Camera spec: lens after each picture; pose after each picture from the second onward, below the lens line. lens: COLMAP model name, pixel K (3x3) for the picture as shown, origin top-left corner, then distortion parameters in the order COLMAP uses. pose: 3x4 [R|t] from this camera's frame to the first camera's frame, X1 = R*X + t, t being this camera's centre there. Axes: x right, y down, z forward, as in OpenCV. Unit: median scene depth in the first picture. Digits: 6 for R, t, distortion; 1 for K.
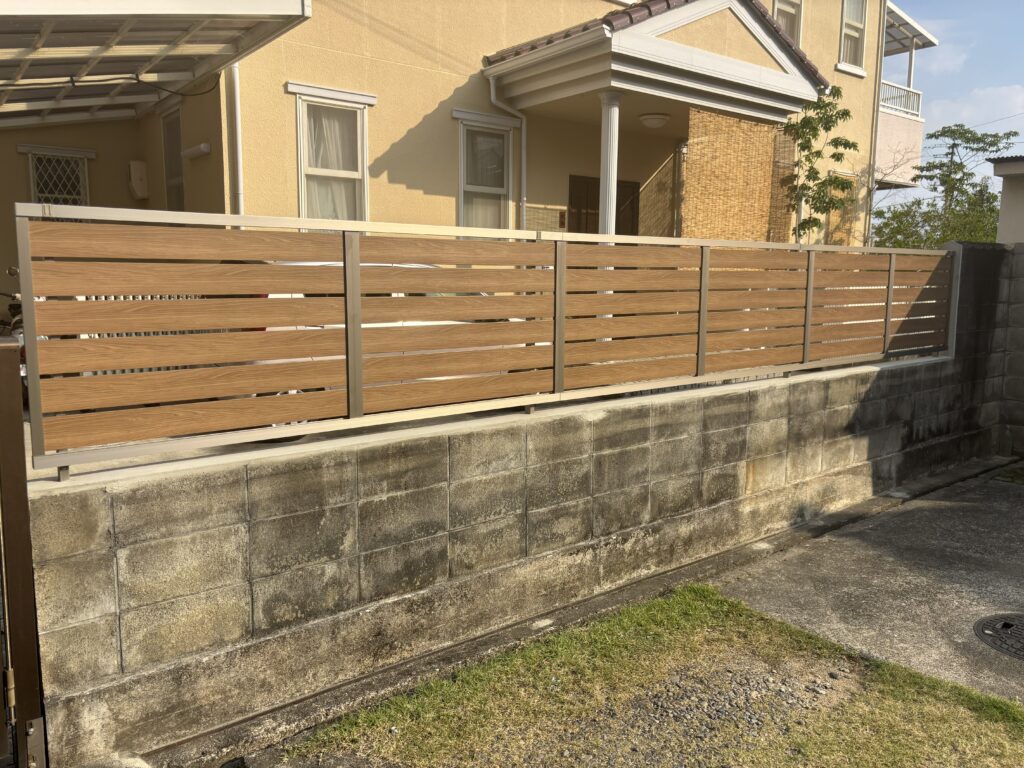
lens RADIAL K [[774.6, 0, 512.0], [0, 774.6, 384.0], [0, 0, 1]] dist [0.051838, -0.050980]
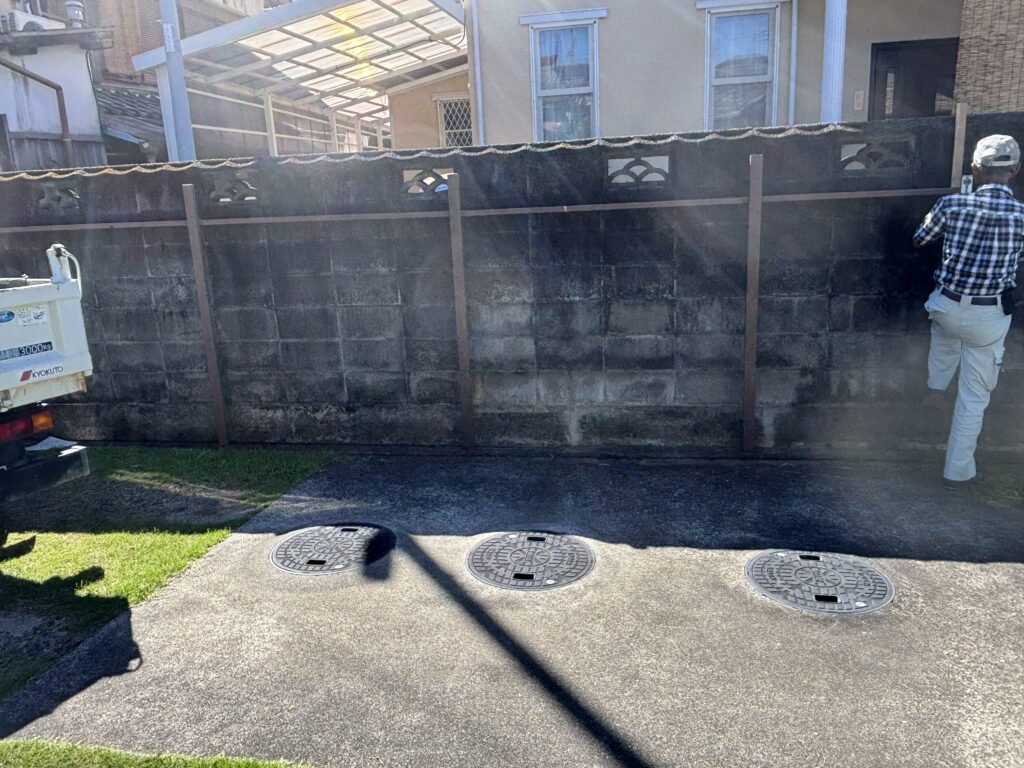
lens RADIAL K [[769.5, 0, 512.0], [0, 769.5, 384.0], [0, 0, 1]] dist [0.061541, -0.076057]
pose [[0.656903, 0.154792, -0.737915, 1.283023], [-0.052421, 0.985707, 0.160105, -0.065899], [0.752151, -0.066491, 0.655628, 0.392250]]
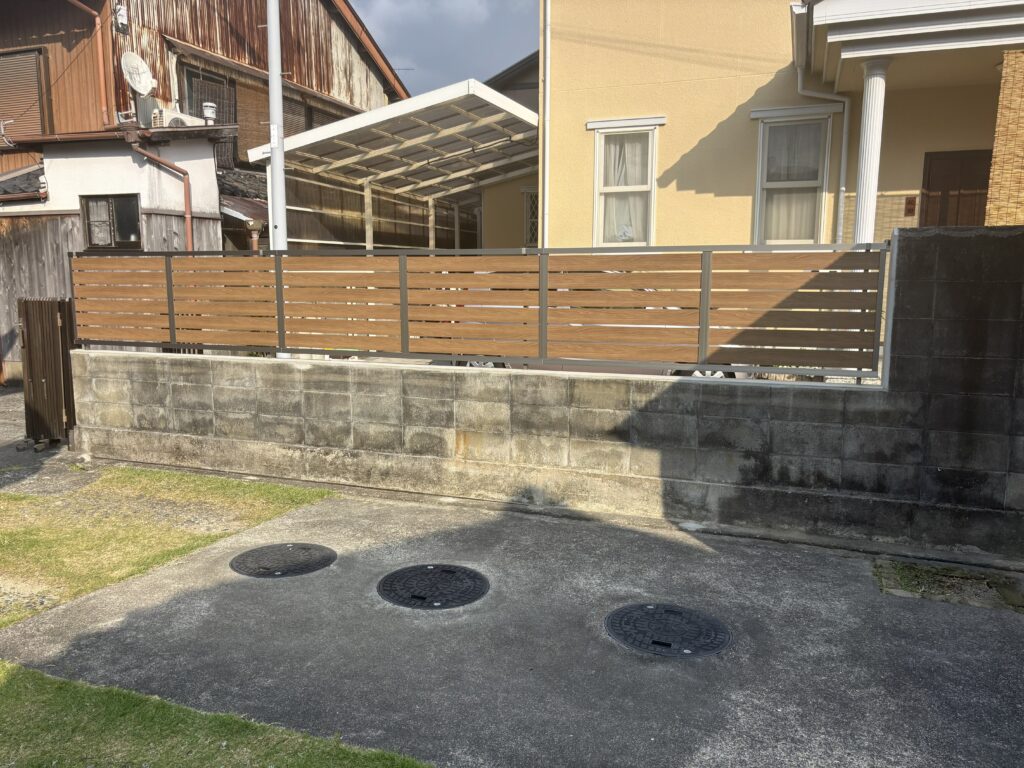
lens RADIAL K [[774.6, 0, 512.0], [0, 774.6, 384.0], [0, 0, 1]] dist [0.051838, -0.050980]
pose [[0.516456, 0.121778, -0.847611, 1.554007], [-0.114741, 0.990751, 0.072430, -0.079965], [0.848592, 0.059849, 0.525652, 0.495106]]
